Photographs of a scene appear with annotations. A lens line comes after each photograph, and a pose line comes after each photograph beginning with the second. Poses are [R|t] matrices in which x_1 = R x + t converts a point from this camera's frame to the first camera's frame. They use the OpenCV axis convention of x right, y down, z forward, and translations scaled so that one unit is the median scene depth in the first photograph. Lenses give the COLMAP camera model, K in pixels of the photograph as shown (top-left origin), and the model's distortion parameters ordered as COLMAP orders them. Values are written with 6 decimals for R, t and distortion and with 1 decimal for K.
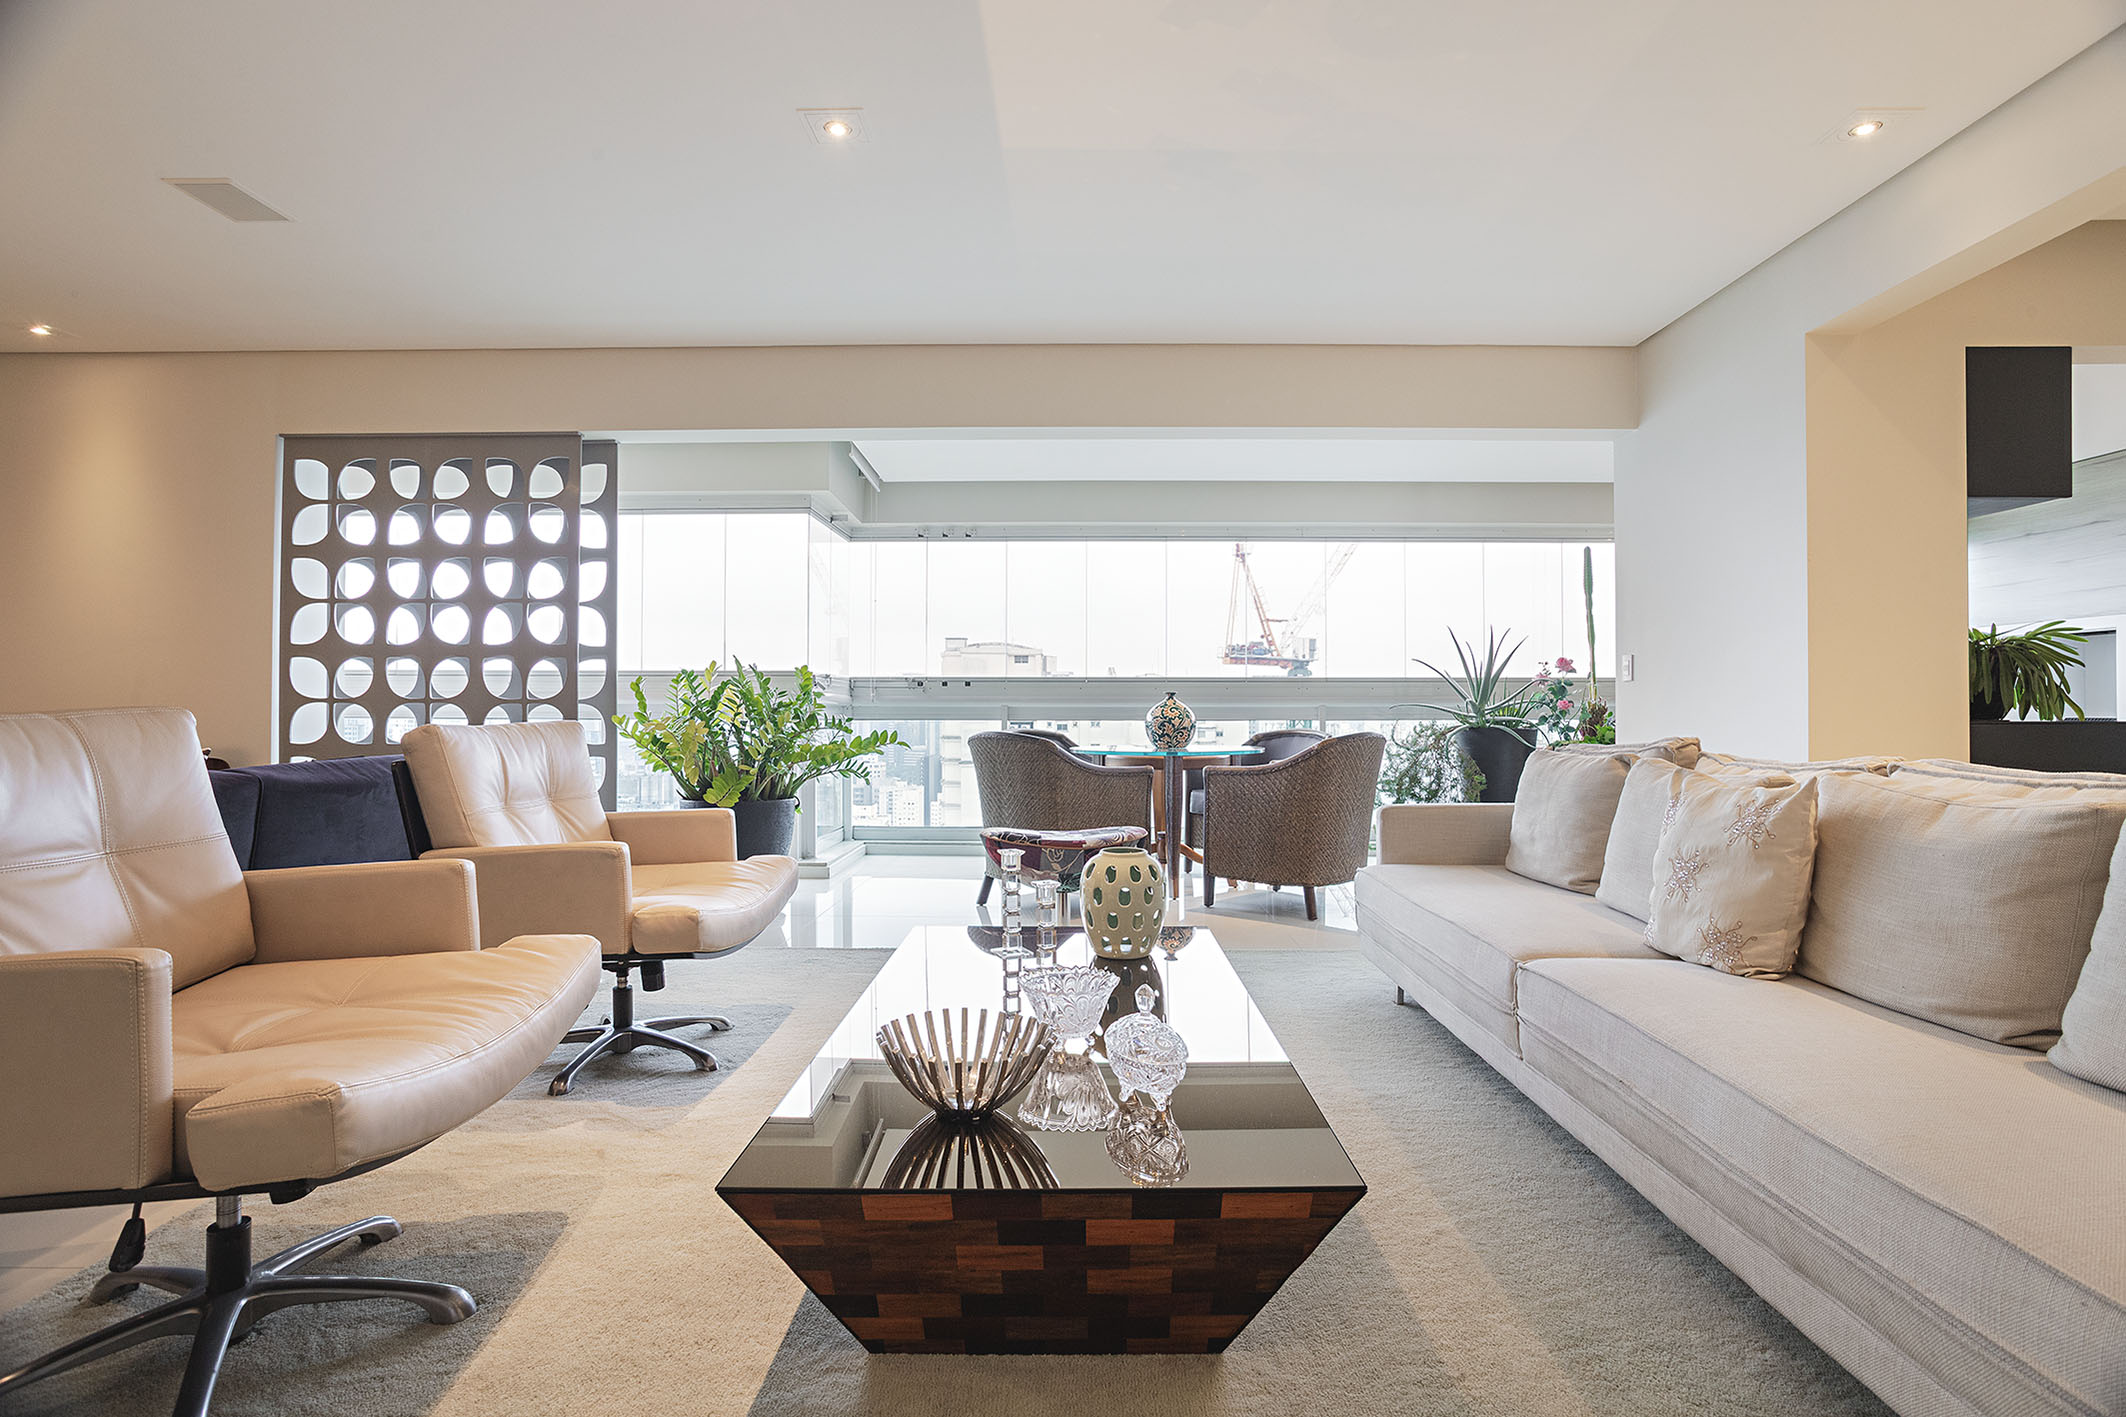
lens RADIAL K [[1065.1, 0, 1073.9], [0, 1065.1, 692.5], [0, 0, 1]] dist [-0.057398, 0.036979]
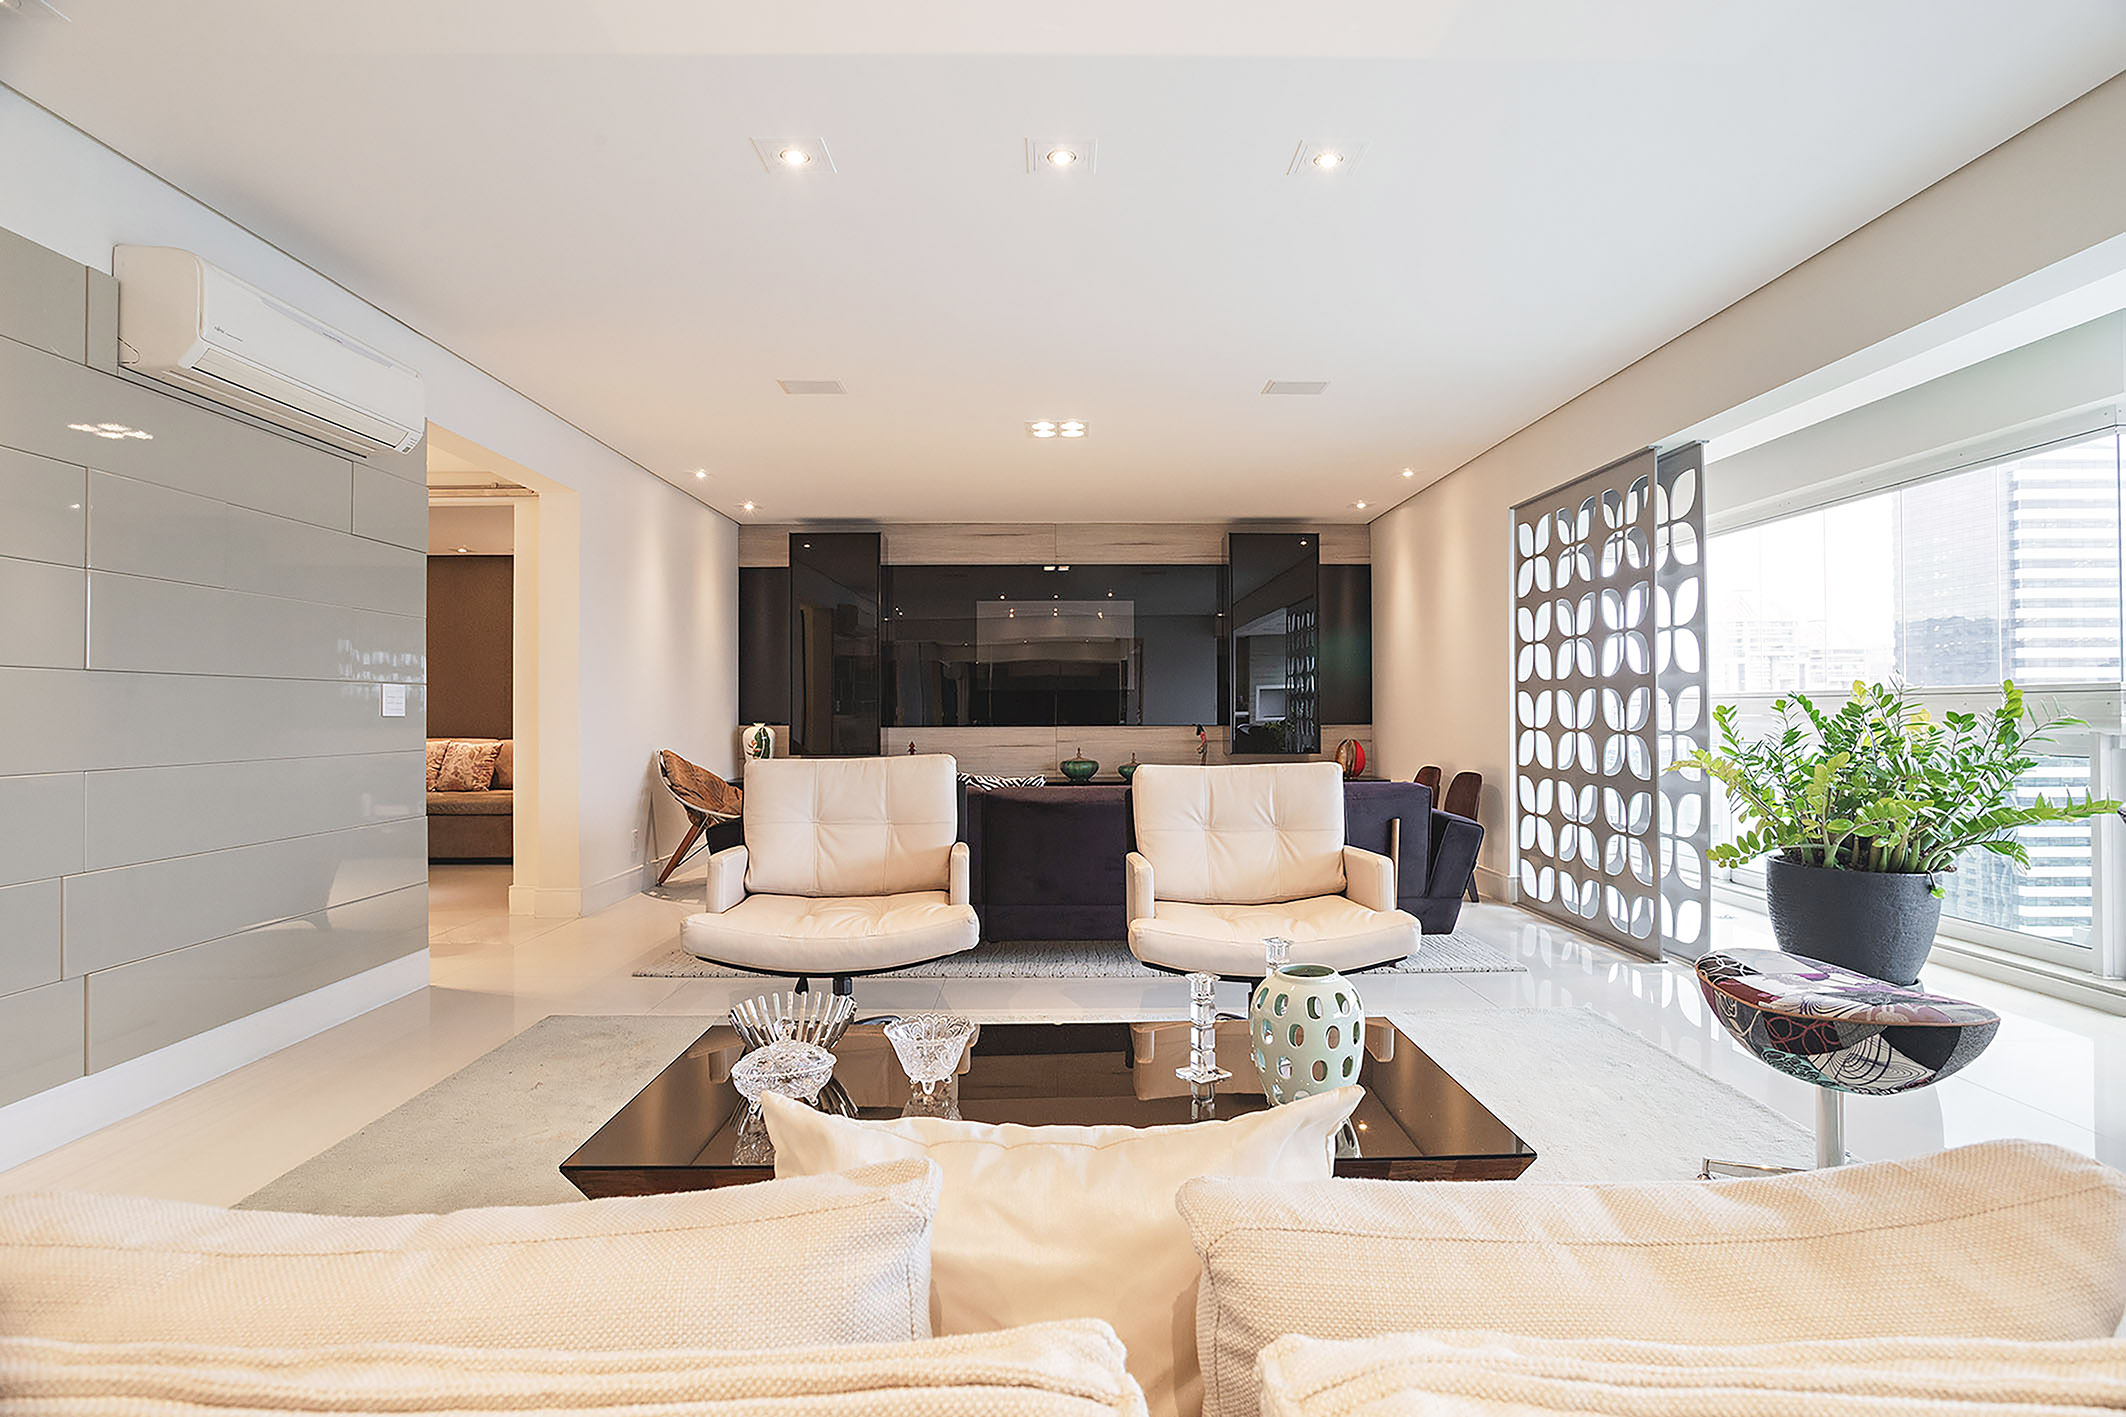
lens RADIAL K [[1065.1, 0, 1073.9], [0, 1065.1, 692.5], [0, 0, 1]] dist [-0.057398, 0.036979]
pose [[0.042147, -0.021854, -0.998872, 0.391480], [0.025638, 0.999455, -0.020785, -0.019769], [0.998782, -0.024733, 0.042684, 0.396441]]
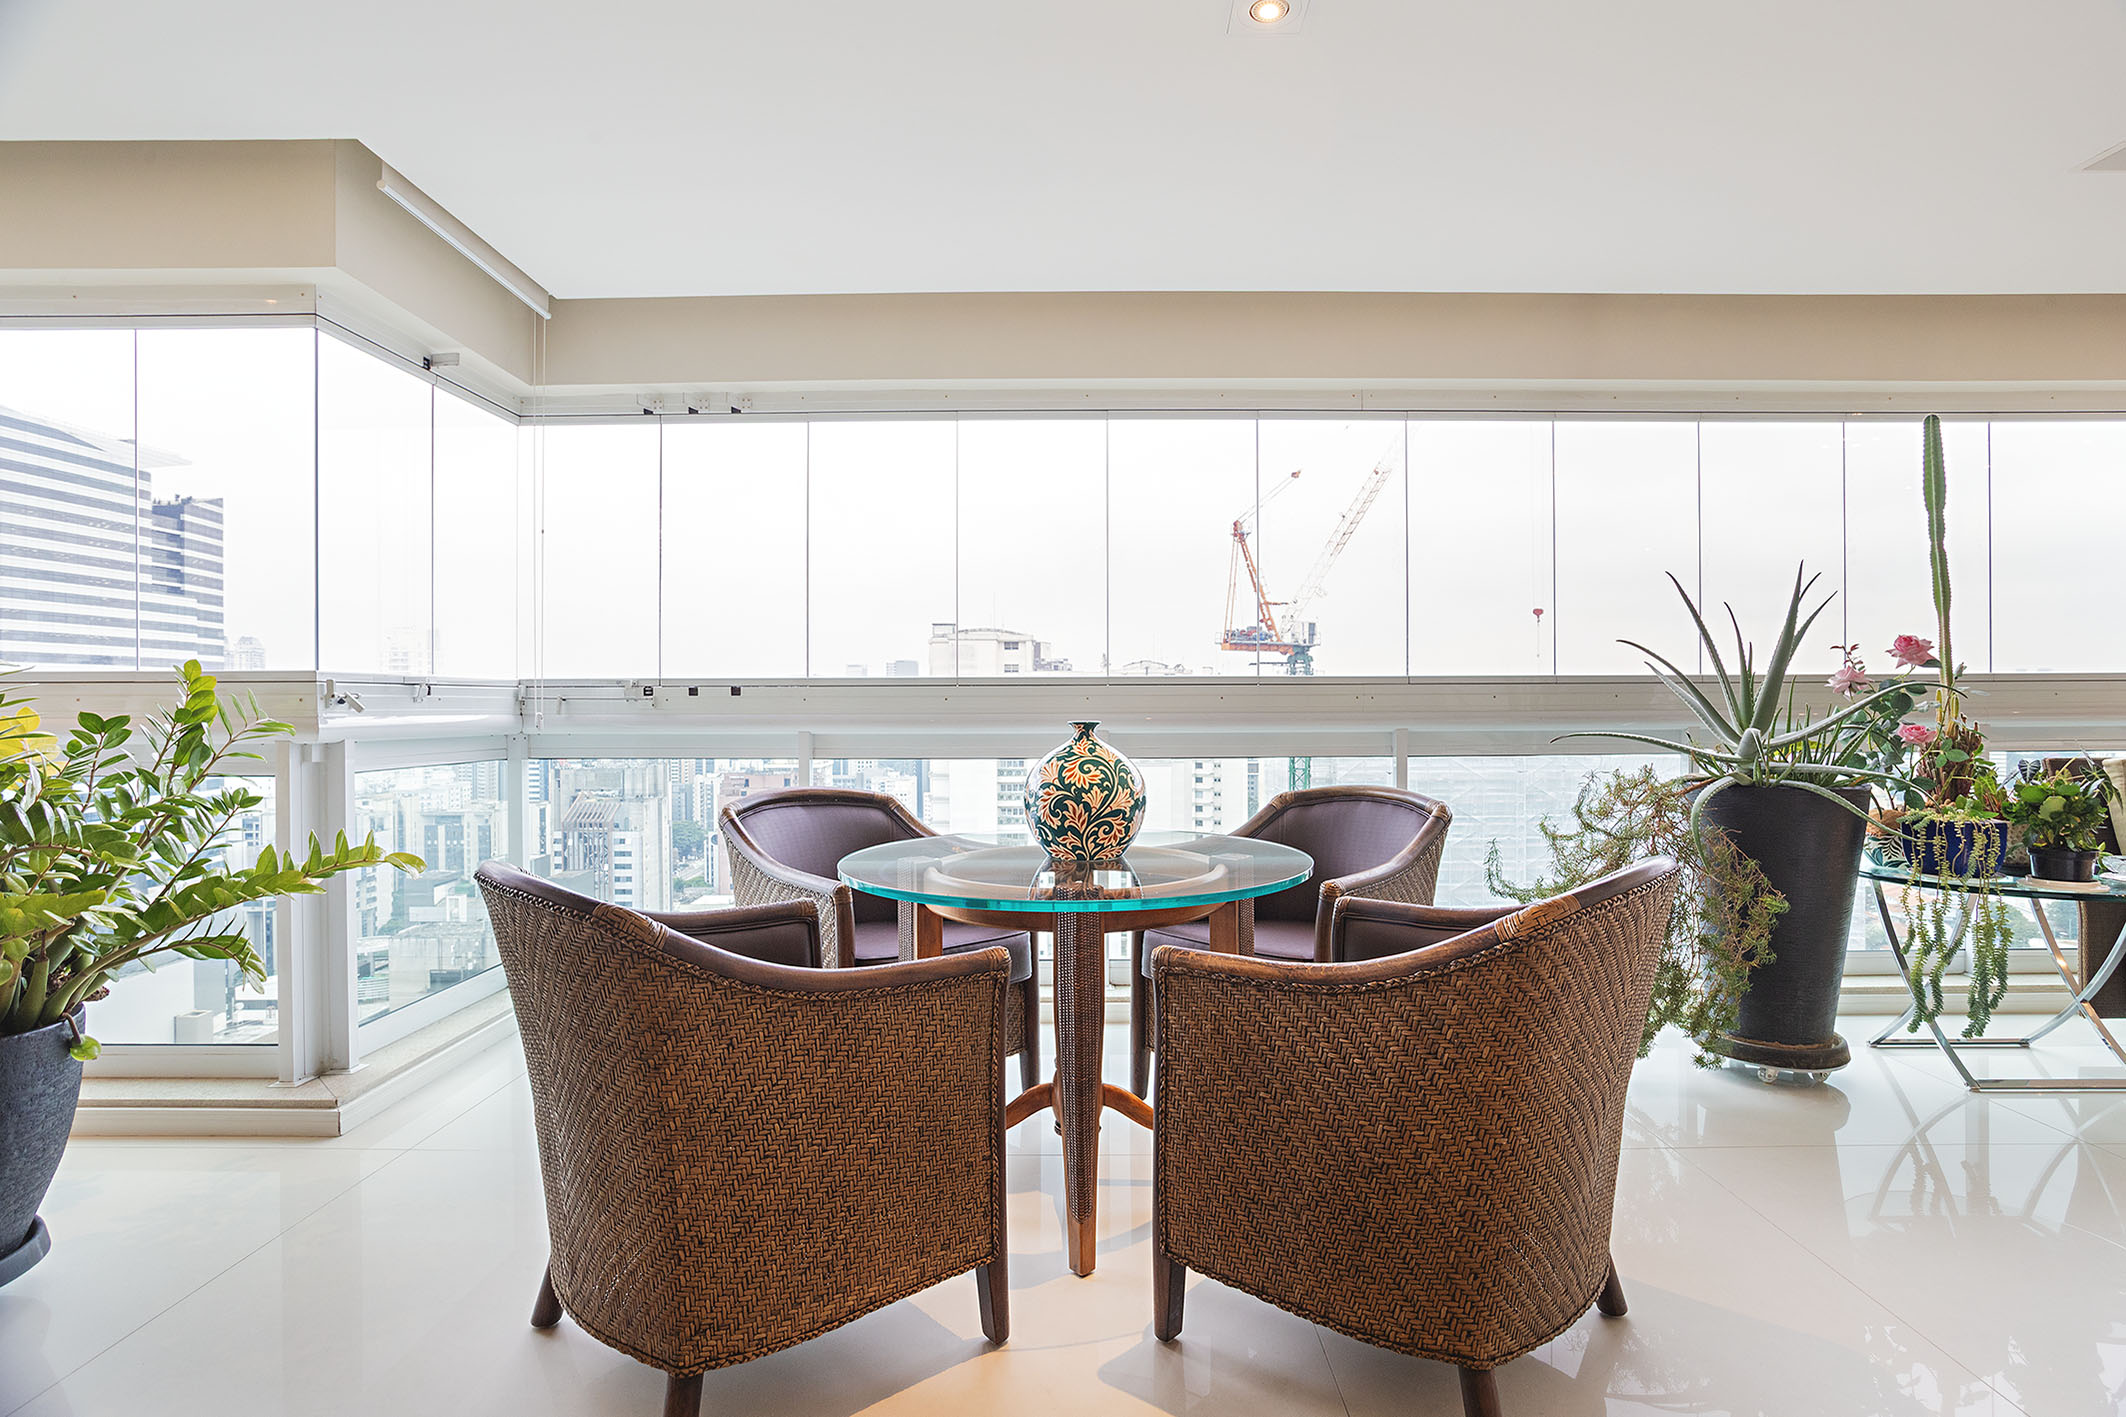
lens RADIAL K [[1054.8, 0, 1117.9], [0, 1054.8, 705.1], [0, 0, 1]] dist [-0.003143, -0.000338]
pose [[0.999119, -0.006441, 0.041480, 0.088368], [0.005386, 0.999661, 0.025490, -0.017428], [-0.041630, -0.025245, 0.998814, 0.600286]]
